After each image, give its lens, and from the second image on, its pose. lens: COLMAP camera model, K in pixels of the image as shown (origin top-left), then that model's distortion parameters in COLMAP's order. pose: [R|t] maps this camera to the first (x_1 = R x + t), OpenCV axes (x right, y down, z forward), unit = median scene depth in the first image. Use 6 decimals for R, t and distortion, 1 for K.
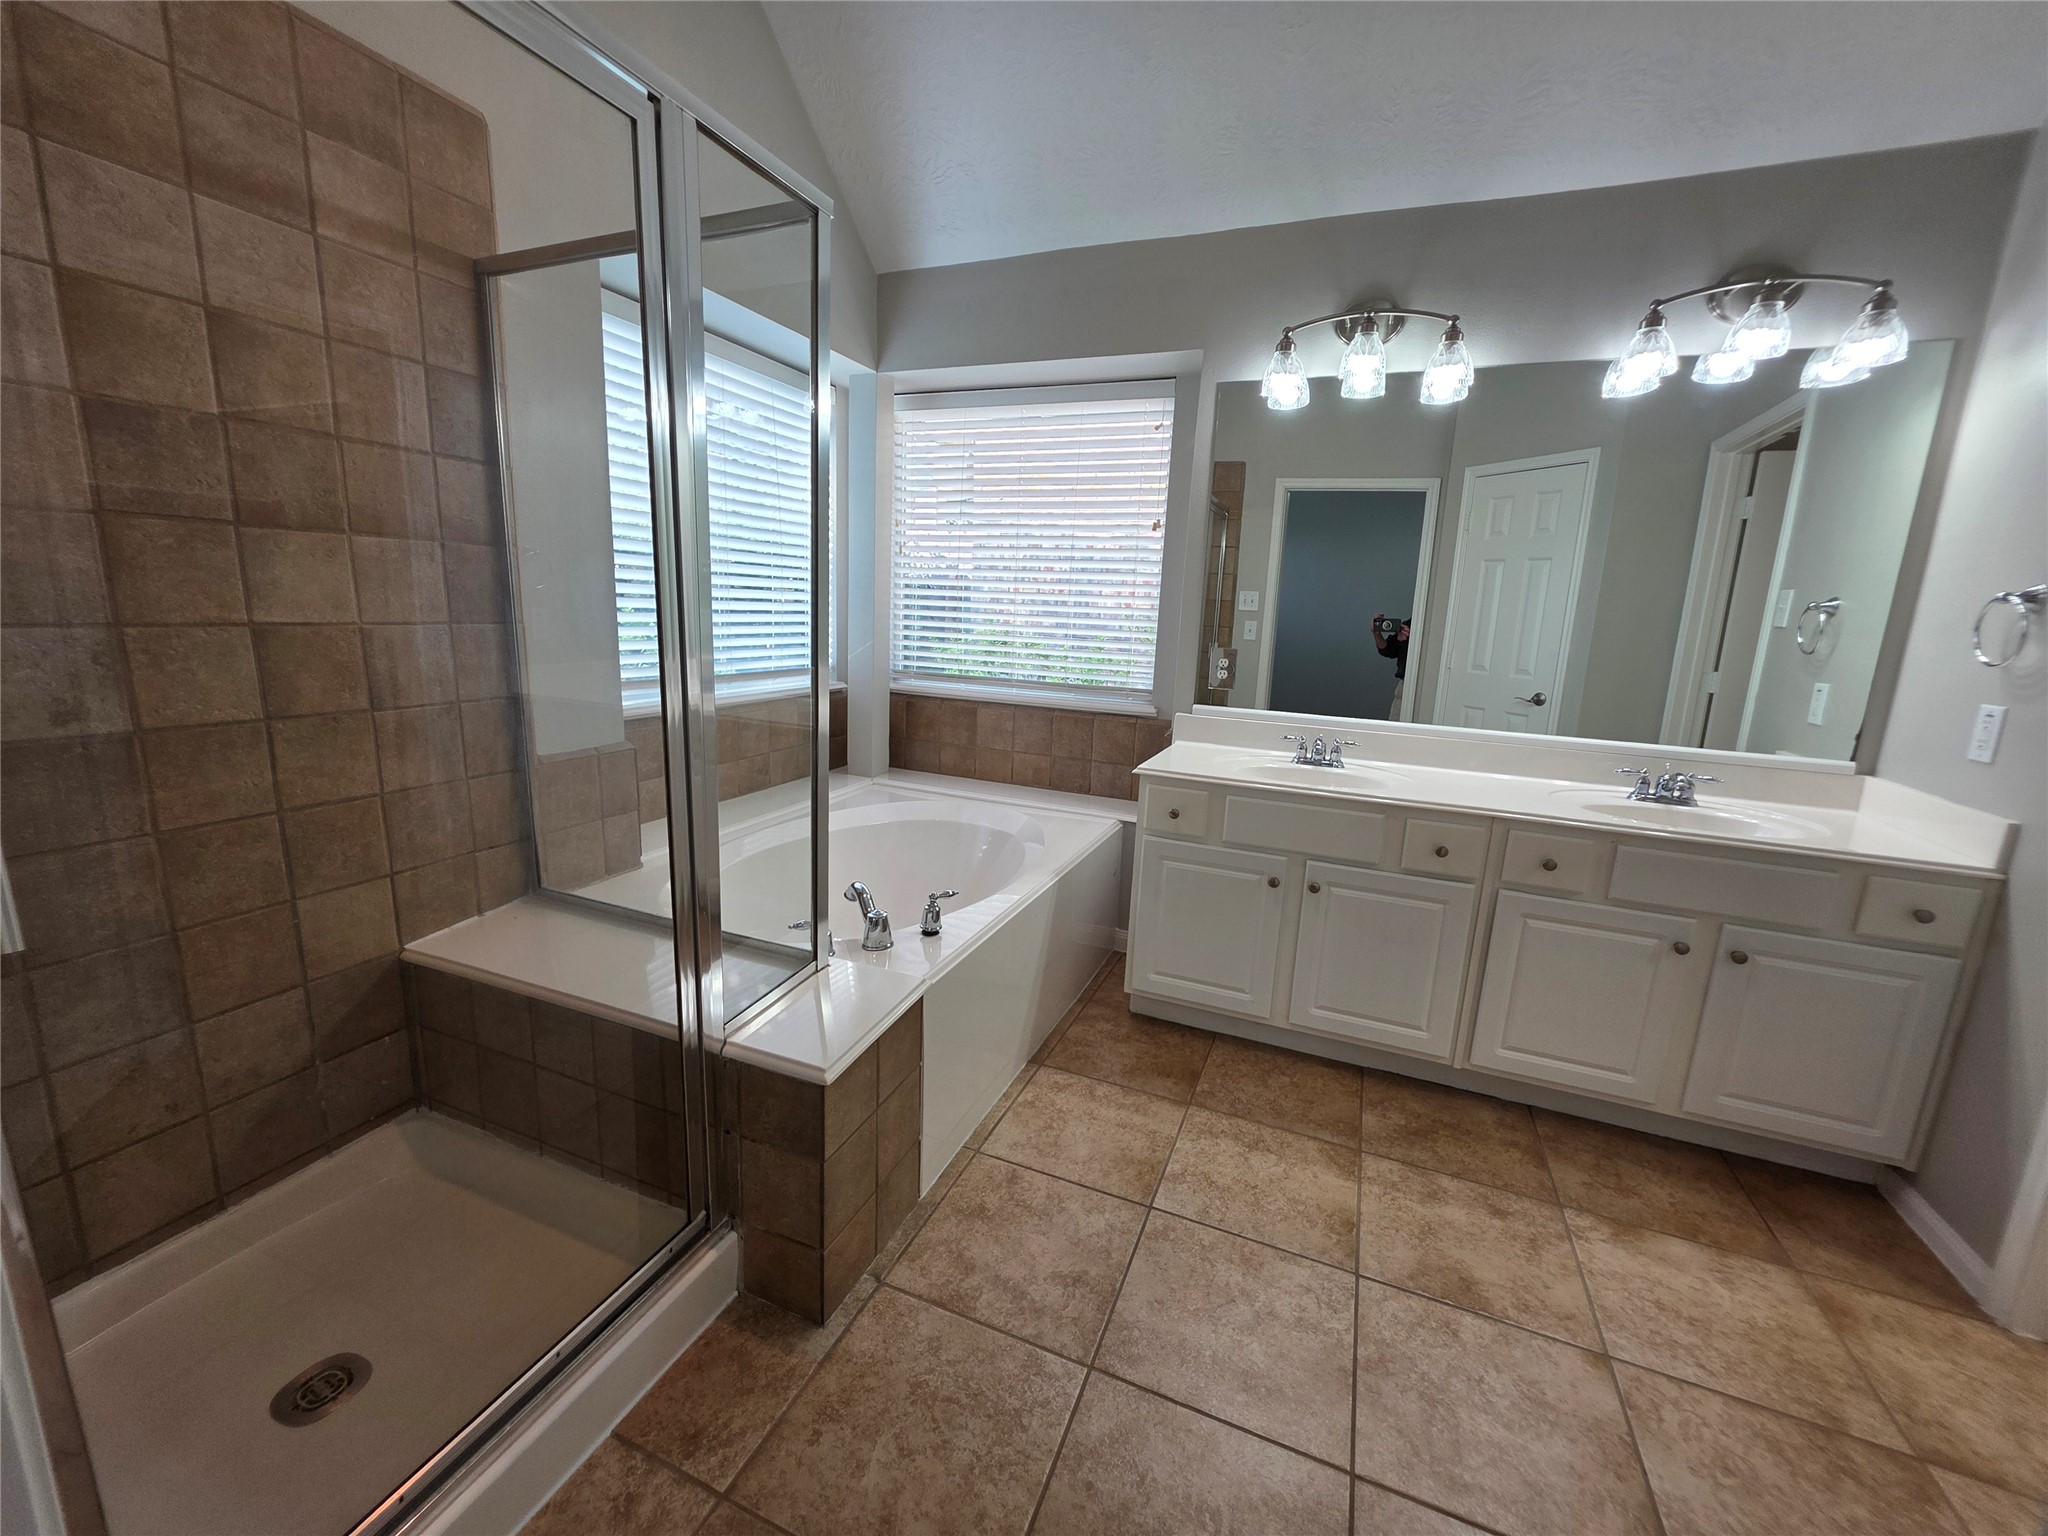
lens RADIAL K [[821.8, 0, 1021.2], [0, 821.8, 767.3], [0, 0, 1]] dist [-0.001696, 0.000427]
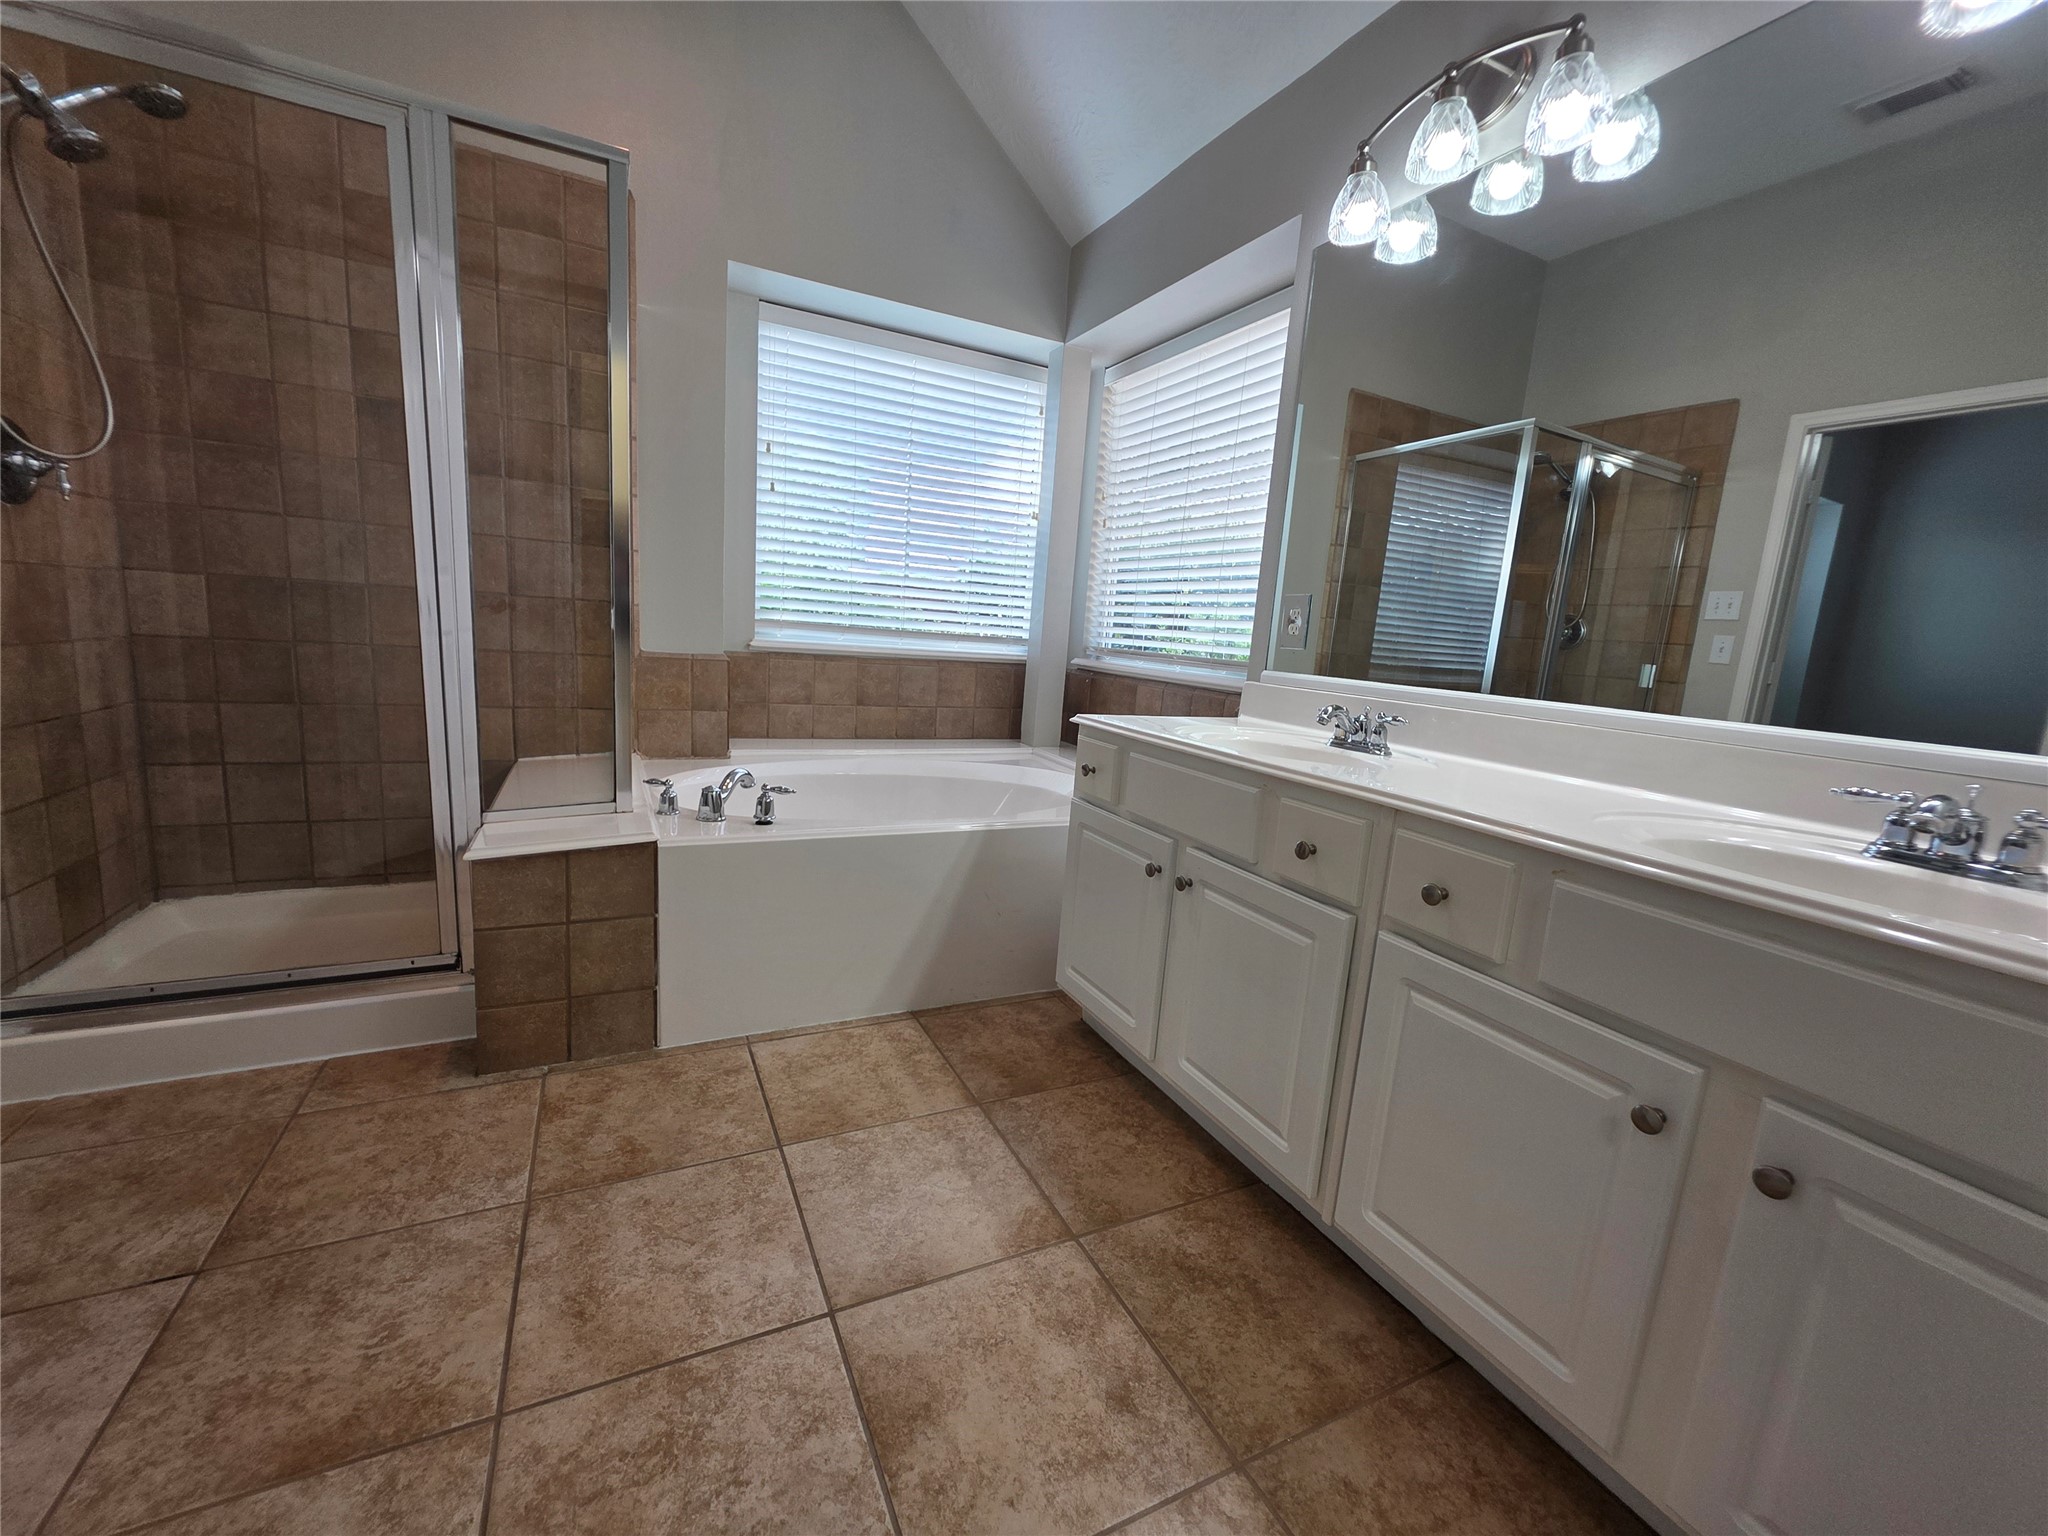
lens RADIAL K [[821.8, 0, 1023.4], [0, 821.8, 768.0], [0, 0, 1]] dist [-0.001696, 0.000427]
pose [[0.756848, 0.120466, -0.642394, 0.812289], [-0.166585, 0.985961, -0.011372, 0.090842], [0.632005, 0.115620, 0.766291, 0.405267]]
